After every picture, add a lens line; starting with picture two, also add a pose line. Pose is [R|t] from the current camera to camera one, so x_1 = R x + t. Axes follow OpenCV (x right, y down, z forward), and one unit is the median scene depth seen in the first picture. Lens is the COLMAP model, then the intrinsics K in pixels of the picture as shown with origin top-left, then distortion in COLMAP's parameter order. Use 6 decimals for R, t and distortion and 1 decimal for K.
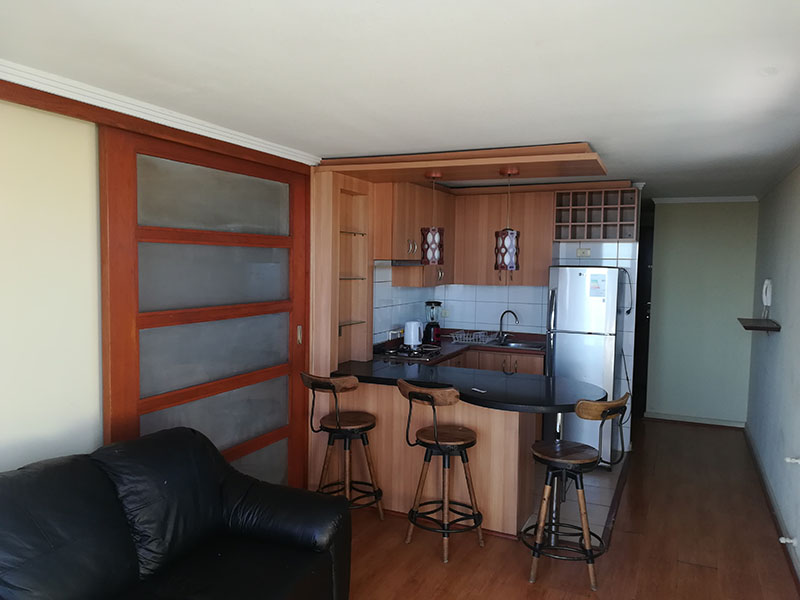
lens RADIAL K [[604.6, 0, 400.0], [0, 604.6, 300.0], [0, 0, 1]] dist [0.071115, -0.116143]
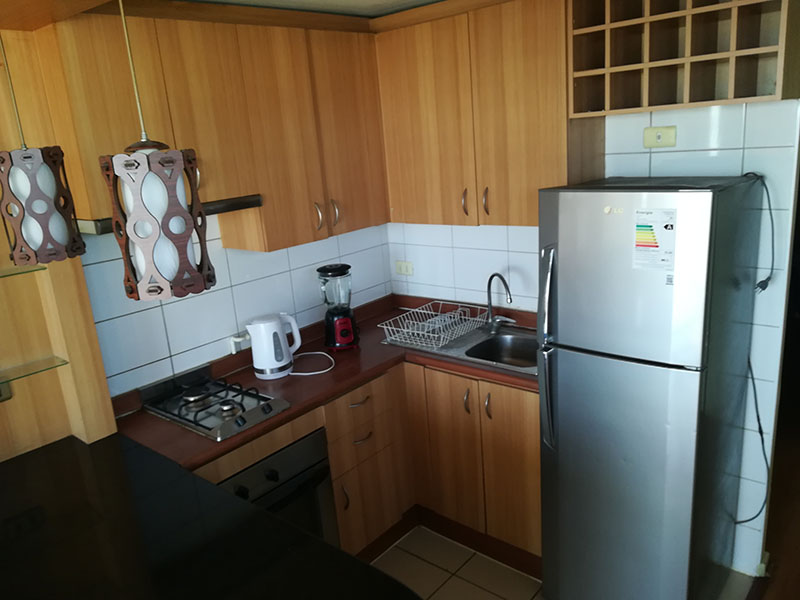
lens RADIAL K [[630.8, 0, 400.0], [0, 630.8, 300.0], [0, 0, 1]] dist [0.063200, -0.094304]
pose [[0.958588, -0.017355, -0.284269, 0.348496], [0.075503, 0.977912, 0.194902, -0.092110], [0.274607, -0.208294, 0.938725, 0.710924]]
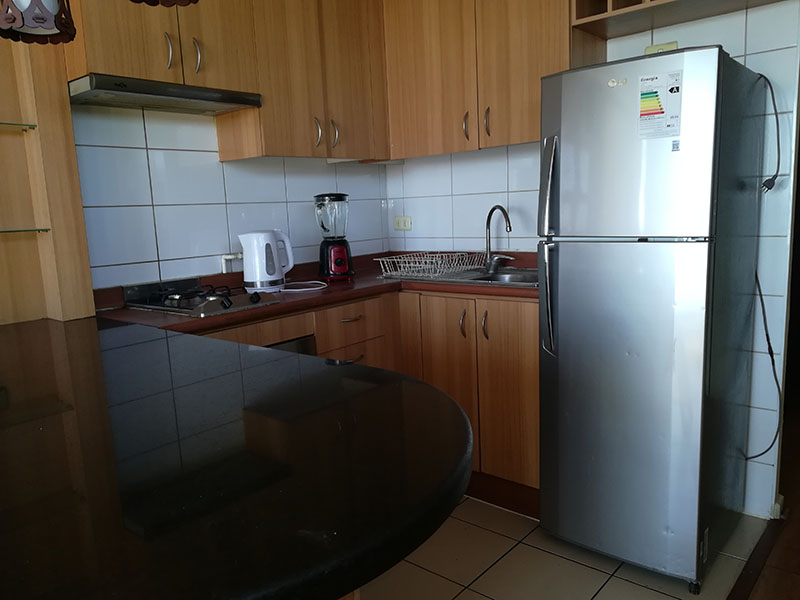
lens RADIAL K [[626.8, 0, 400.0], [0, 626.8, 300.0], [0, 0, 1]] dist [0.087458, -0.123231]
pose [[0.960614, -0.015815, -0.277437, 0.340714], [0.040651, 0.995636, 0.083997, 0.065423], [0.274898, -0.091967, 0.957065, 0.707552]]
